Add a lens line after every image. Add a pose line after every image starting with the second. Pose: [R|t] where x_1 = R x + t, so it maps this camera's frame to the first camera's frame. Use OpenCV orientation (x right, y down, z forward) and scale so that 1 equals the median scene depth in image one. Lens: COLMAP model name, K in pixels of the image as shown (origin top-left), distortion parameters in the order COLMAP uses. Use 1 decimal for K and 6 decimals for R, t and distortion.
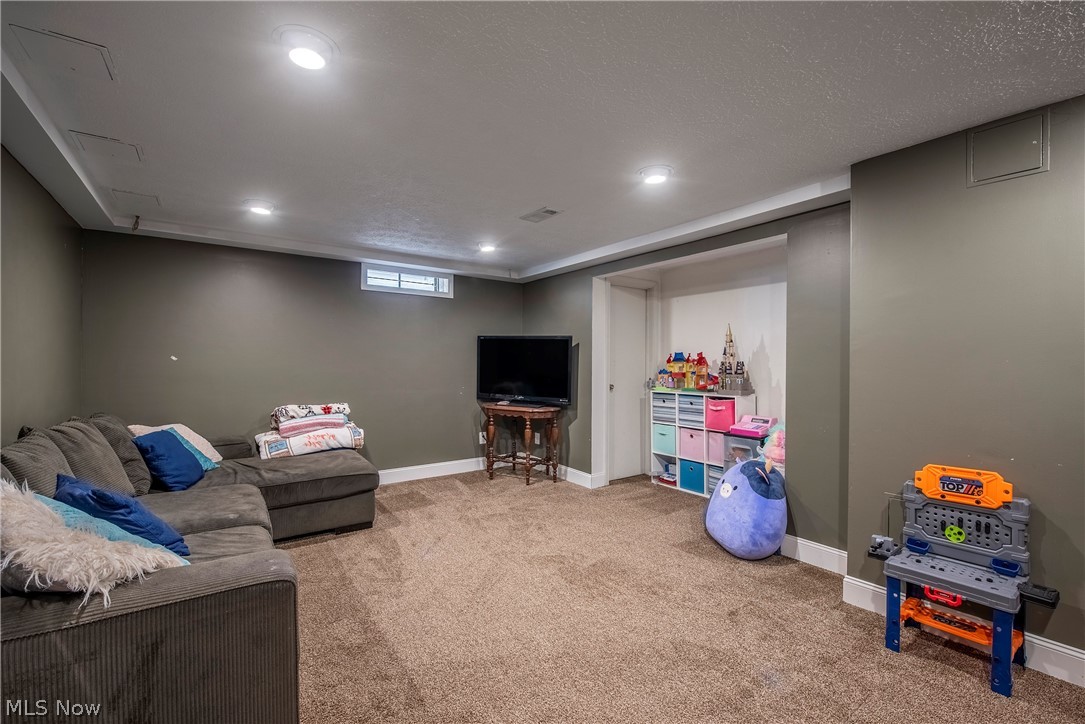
lens RADIAL K [[456.4, 0, 536.9], [0, 456.4, 365.9], [0, 0, 1]] dist [-0.003646, -0.000253]
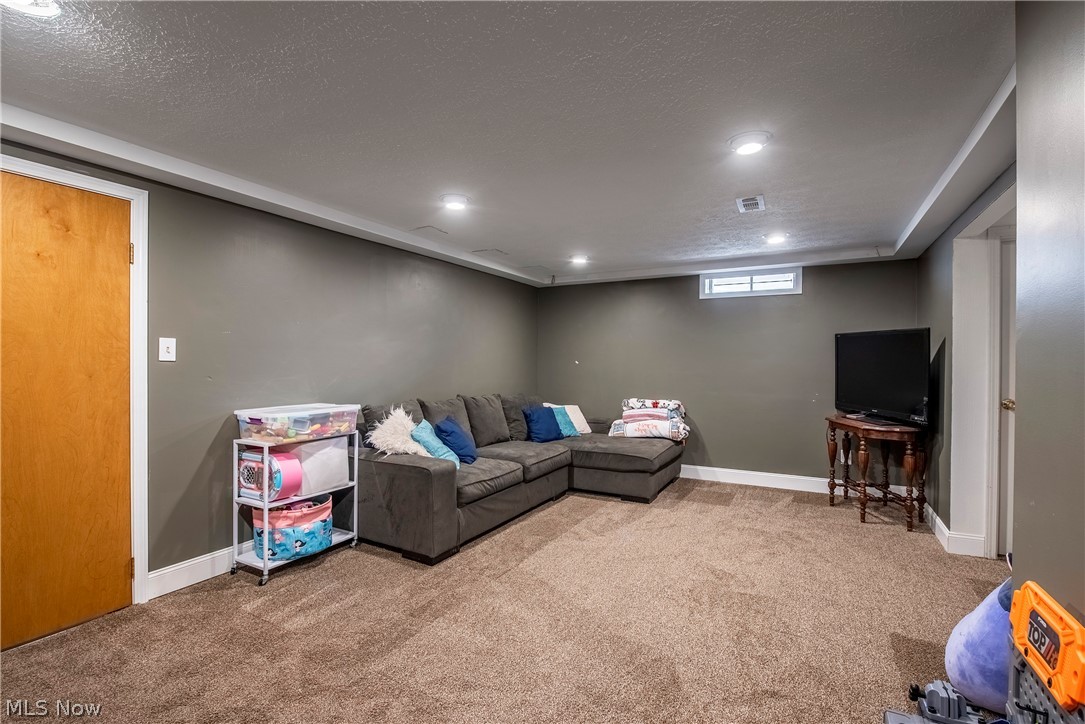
lens RADIAL K [[480.9, 0, 544.2], [0, 480.9, 367.2], [0, 0, 1]] dist [0.002890, 0.000259]
pose [[0.449629, 0.004163, -0.893206, 0.547328], [-0.008656, 0.999962, 0.000303, -0.000430], [0.893174, 0.007595, 0.449648, 0.162133]]
